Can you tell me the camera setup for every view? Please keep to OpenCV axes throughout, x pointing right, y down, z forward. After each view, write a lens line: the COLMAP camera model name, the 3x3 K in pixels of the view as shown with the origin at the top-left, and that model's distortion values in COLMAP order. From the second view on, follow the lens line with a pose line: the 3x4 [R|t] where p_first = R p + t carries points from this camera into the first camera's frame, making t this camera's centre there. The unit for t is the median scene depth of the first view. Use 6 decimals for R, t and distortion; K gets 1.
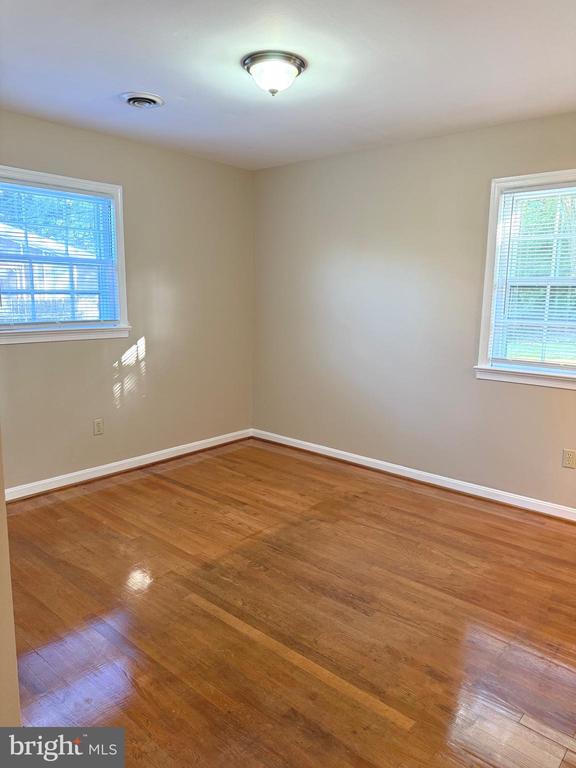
lens RADIAL K [[543.0, 0, 288.2], [0, 543.0, 383.9], [0, 0, 1]] dist [0.061052, -0.048680]
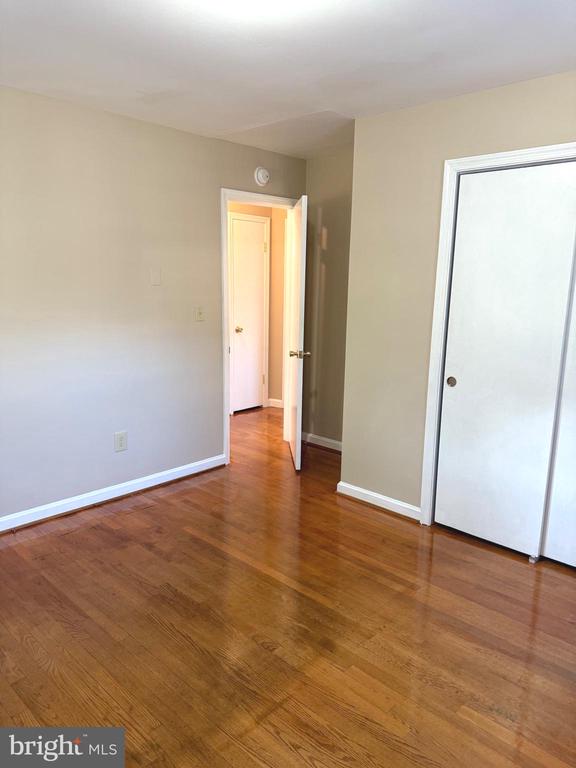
lens RADIAL K [[543.0, 0, 288.2], [0, 543.0, 384.2], [0, 0, 1]] dist [0.061052, -0.048680]
pose [[-0.998825, -0.040154, 0.027137, -0.103021], [-0.028103, 0.936074, 0.350680, -0.326122], [-0.039484, 0.349505, -0.936102, 1.741537]]
